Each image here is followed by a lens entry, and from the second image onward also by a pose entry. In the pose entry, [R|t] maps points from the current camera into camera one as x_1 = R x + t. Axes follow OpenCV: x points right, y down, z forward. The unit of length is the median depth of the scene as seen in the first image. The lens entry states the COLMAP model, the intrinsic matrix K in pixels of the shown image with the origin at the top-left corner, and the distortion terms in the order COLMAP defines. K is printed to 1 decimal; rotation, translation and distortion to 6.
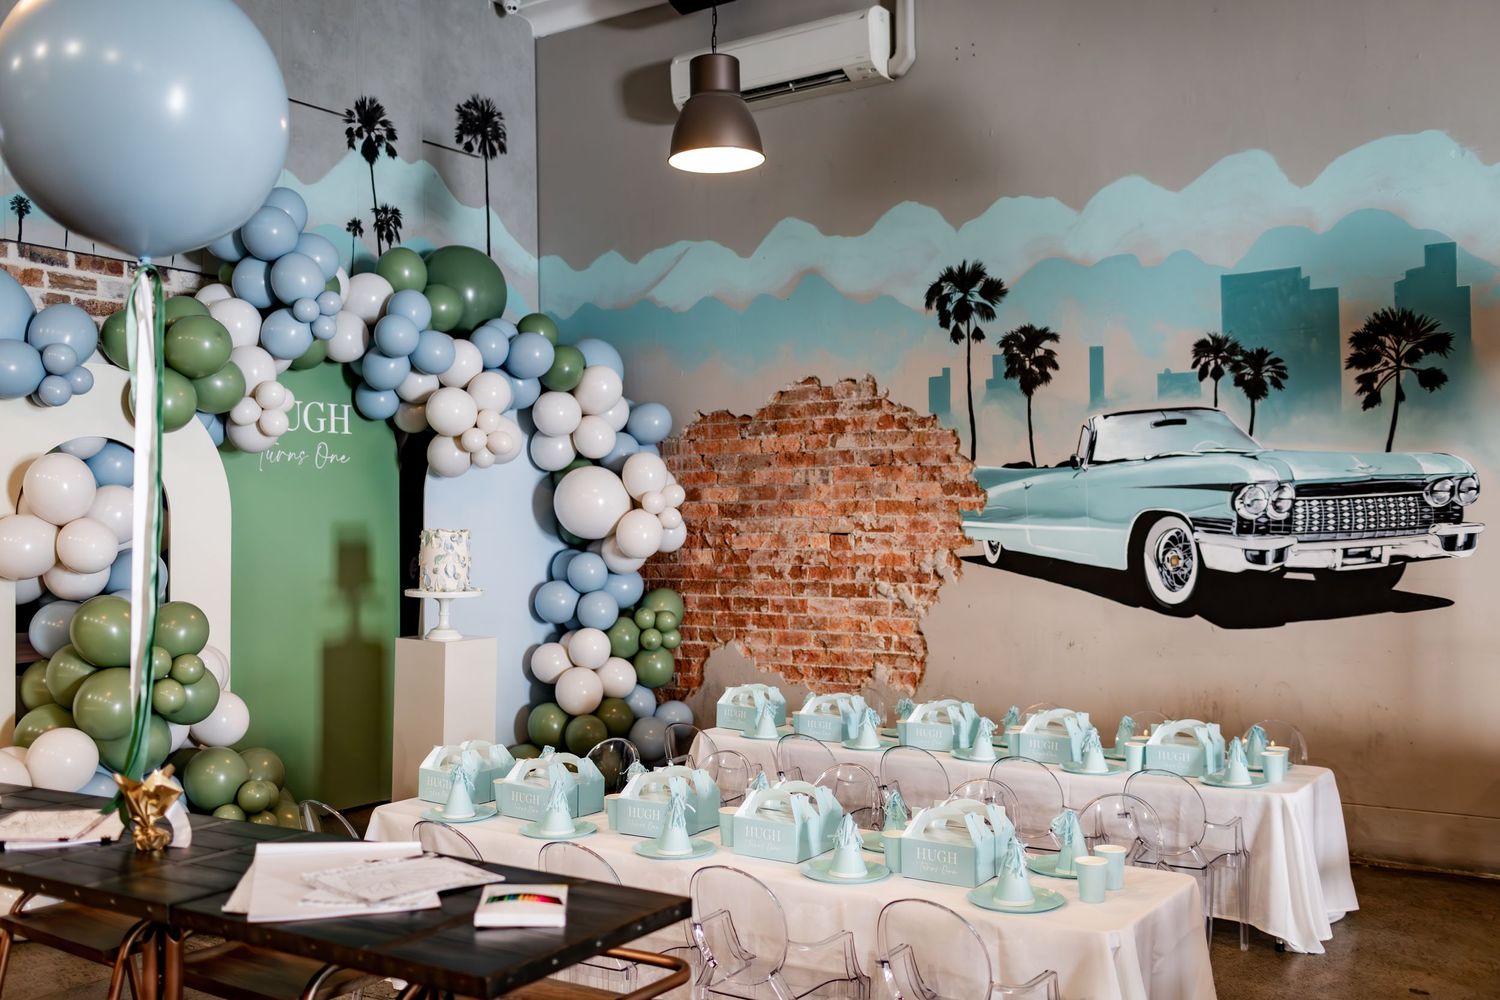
lens RADIAL K [[1434.5, 0, 754.5], [0, 1434.5, 539.5], [0, 0, 1]] dist [-0.009621, -0.014808]
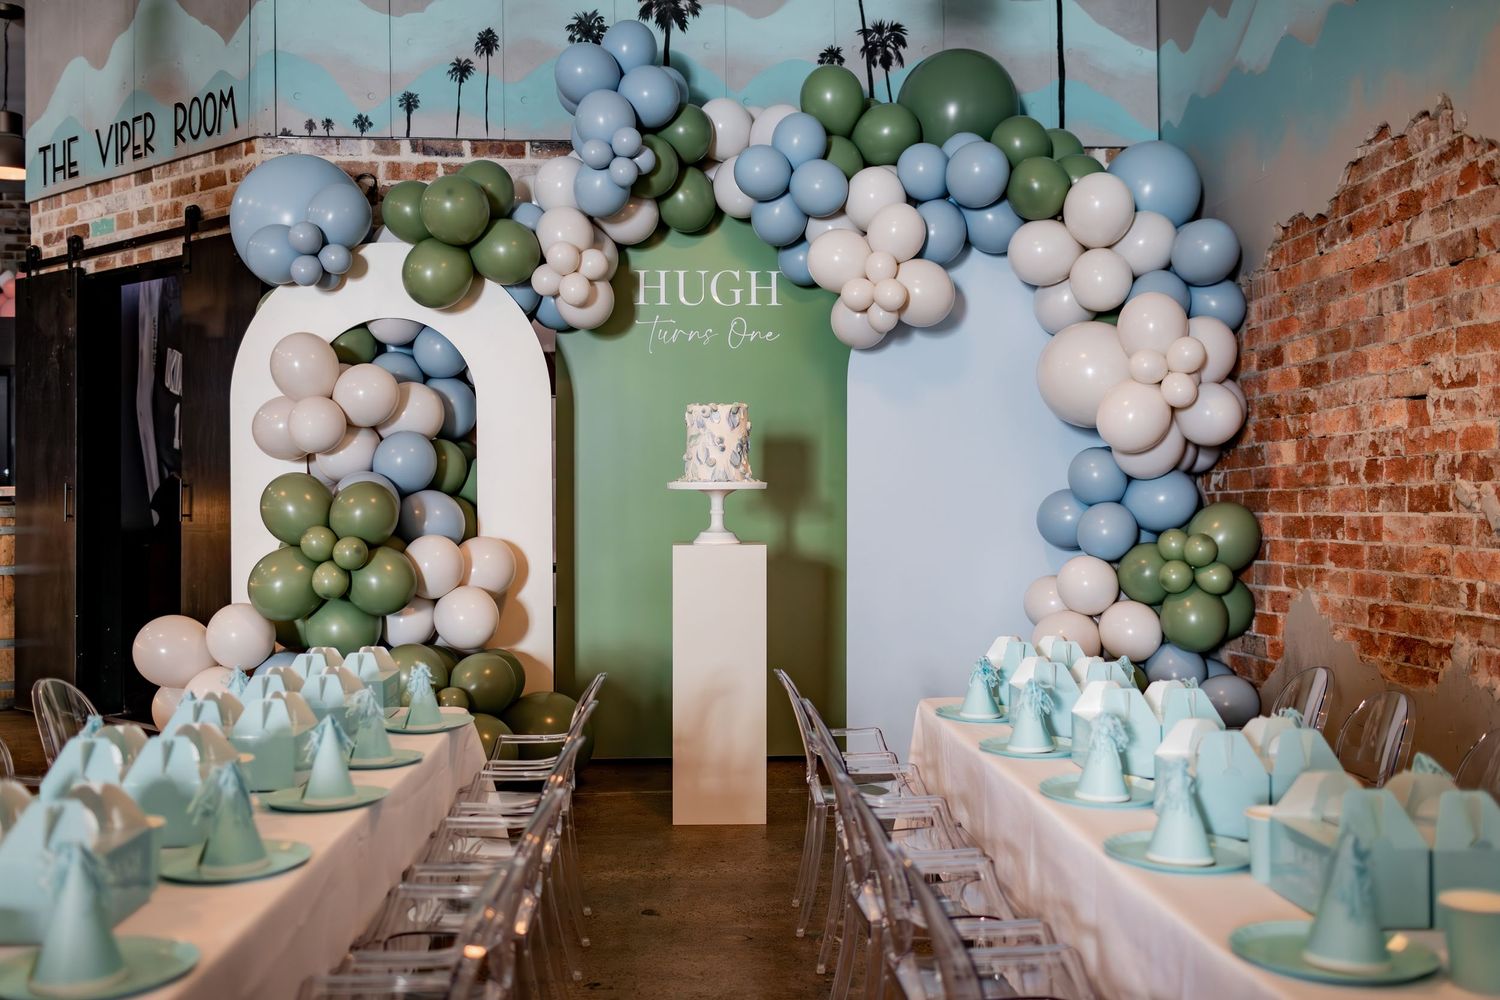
lens RADIAL K [[1434.5, 0, 754.5], [0, 1434.5, 539.5], [0, 0, 1]] dist [-0.009621, -0.014808]
pose [[0.588985, 0.020256, -0.807890, 0.388351], [-0.010580, 0.999793, 0.017354, 0.048110], [0.808074, -0.001674, 0.589078, 0.507663]]
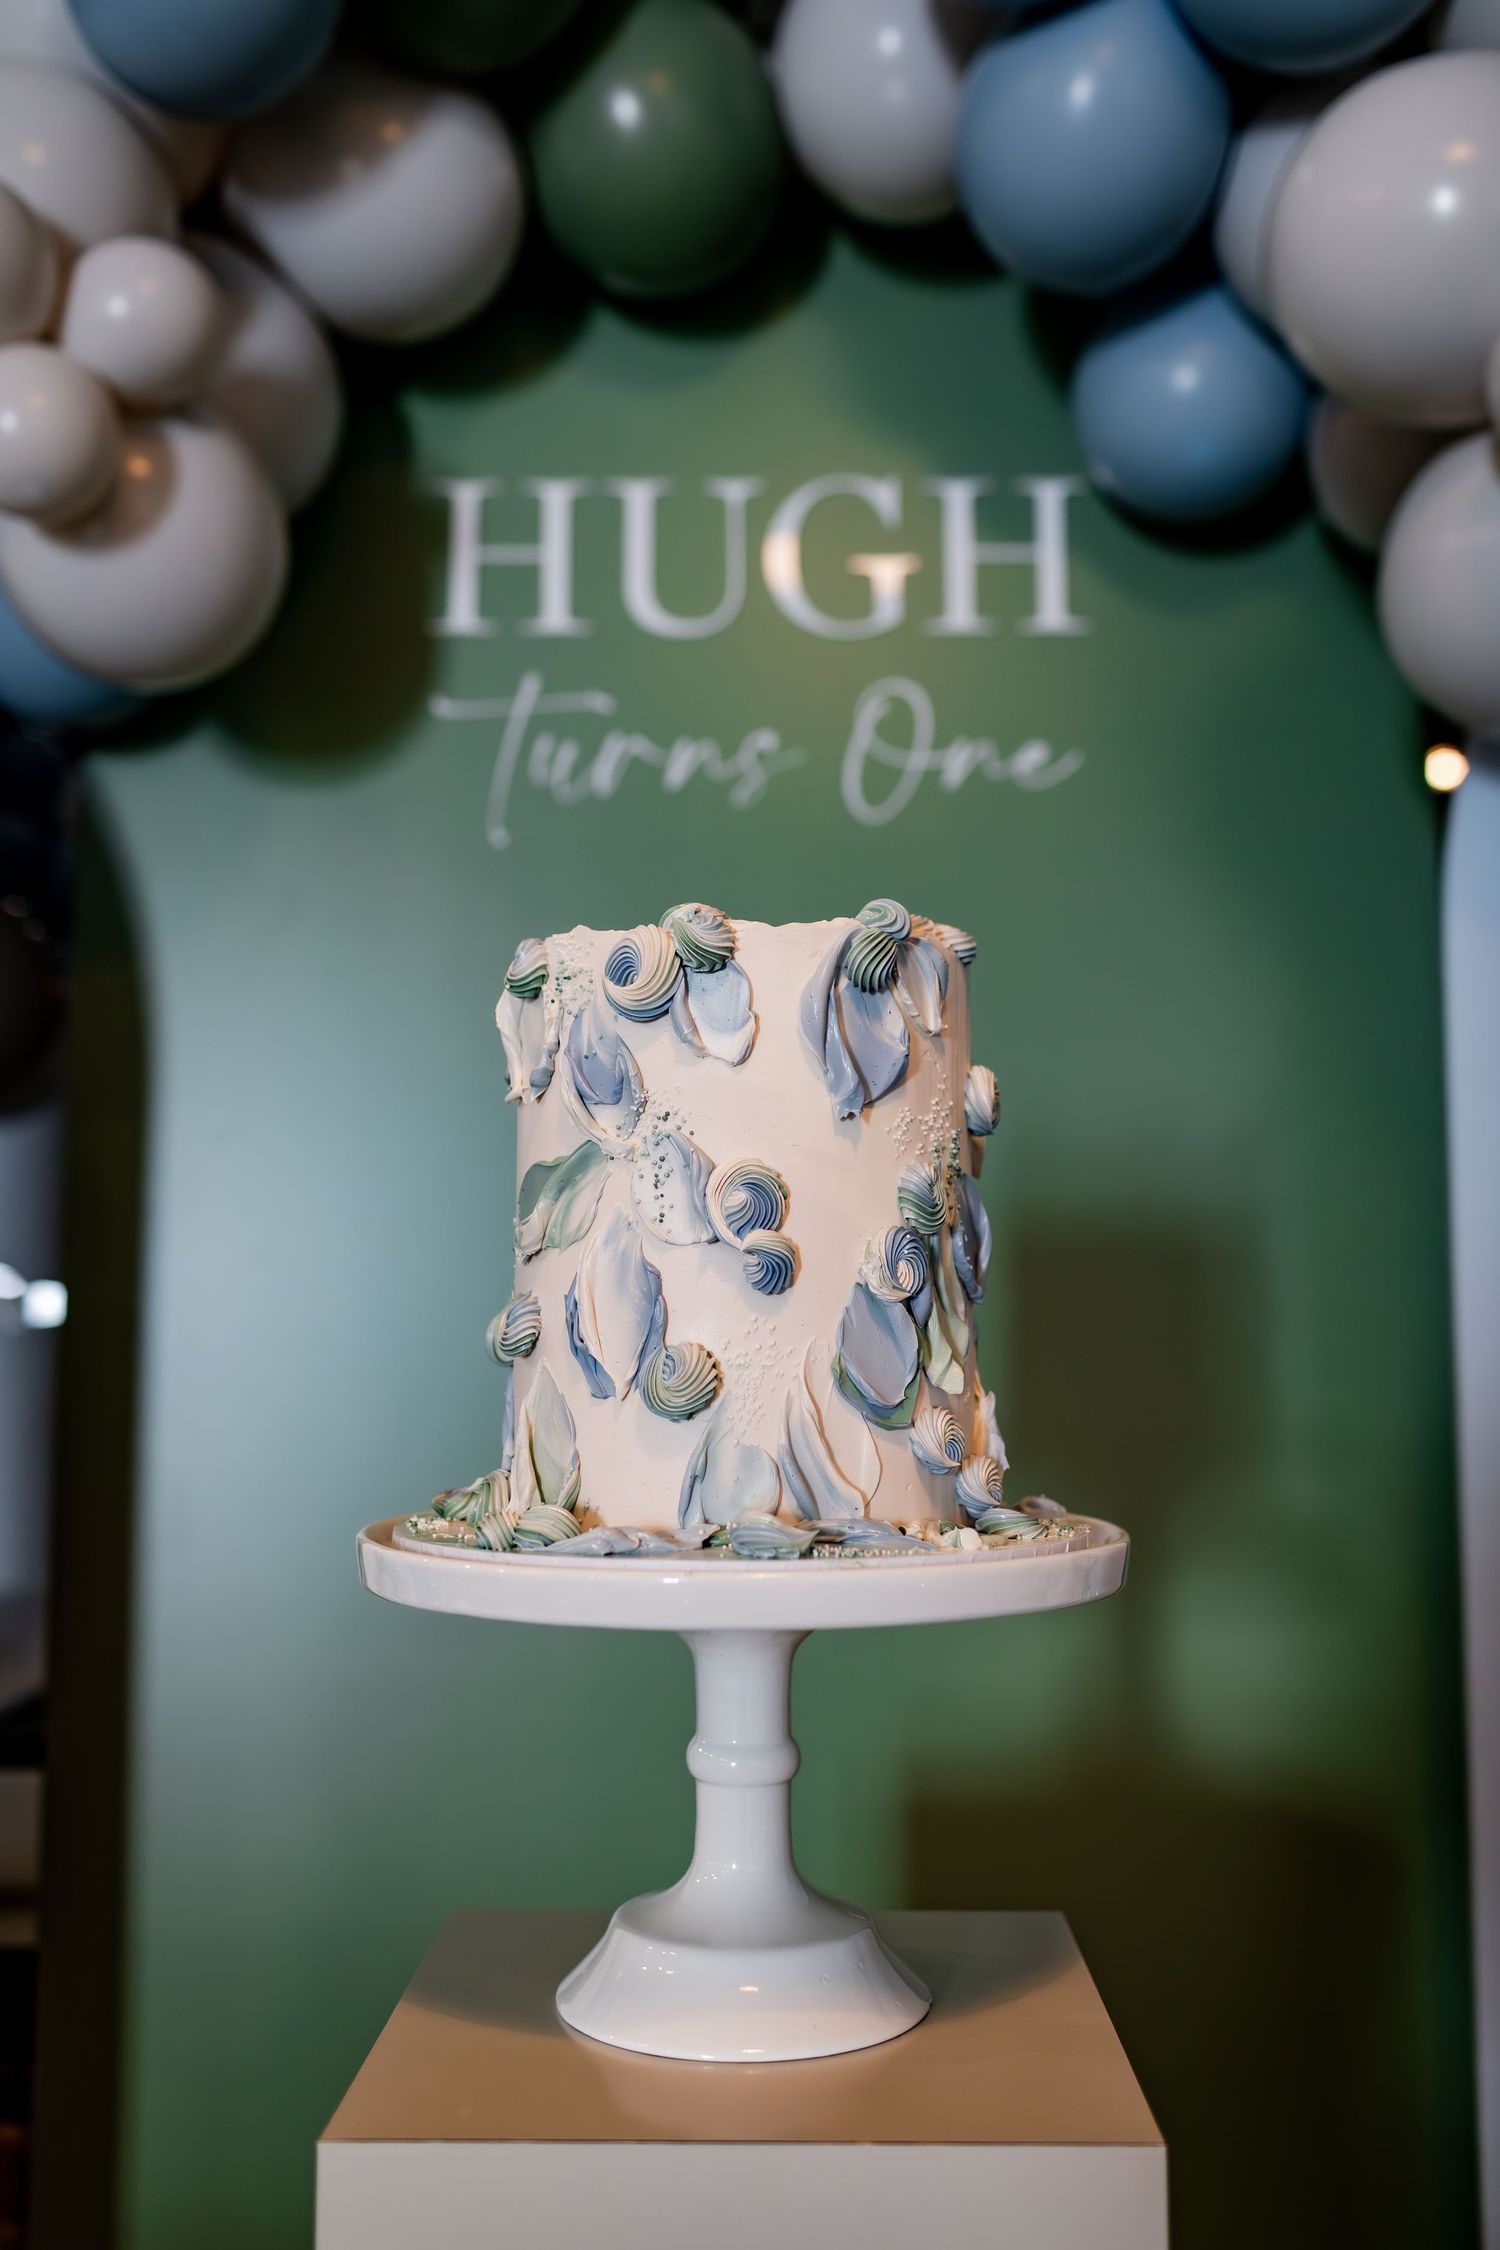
lens RADIAL K [[2274.9, 0, 746.7], [0, 2274.9, 1163.2], [0, 0, 1]] dist [-0.005800, -0.017642]
pose [[0.528914, -0.070146, -0.845771, -0.062616], [-0.012754, 0.995809, -0.090566, 0.022674], [0.848579, 0.058689, 0.525803, 0.827089]]
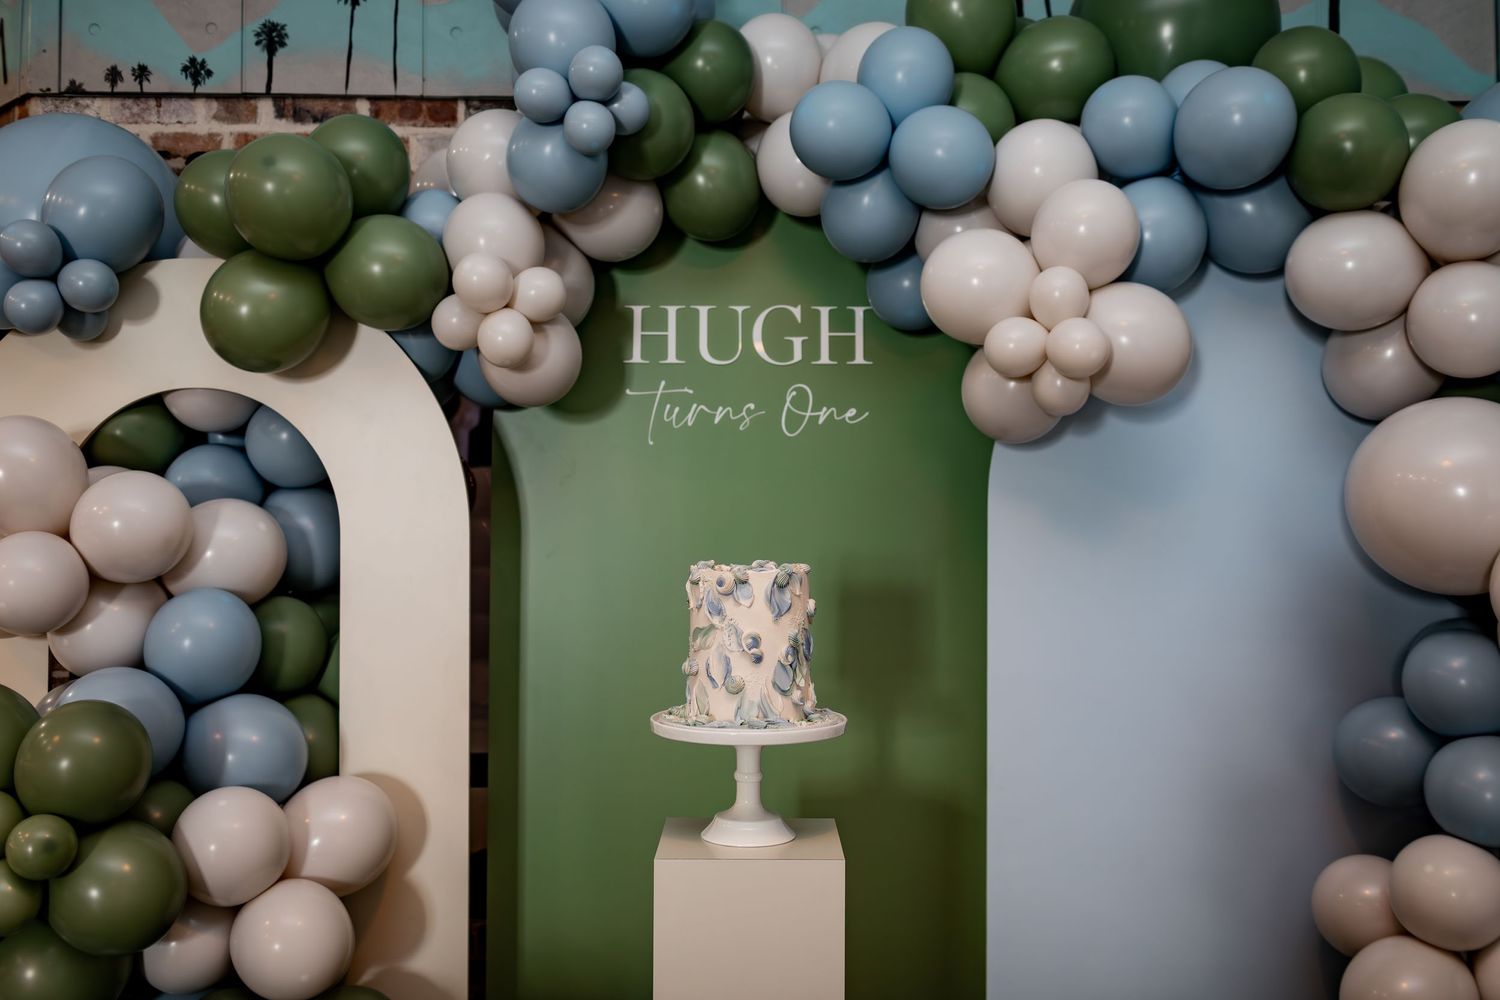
lens RADIAL K [[1434.5, 0, 754.5], [0, 1434.5, 539.5], [0, 0, 1]] dist [-0.009621, -0.014808]
pose [[0.545911, -0.000157, -0.837843, 0.110705], [-0.017534, 0.999779, -0.011612, -0.007239], [0.837659, 0.021030, 0.545788, 0.711328]]
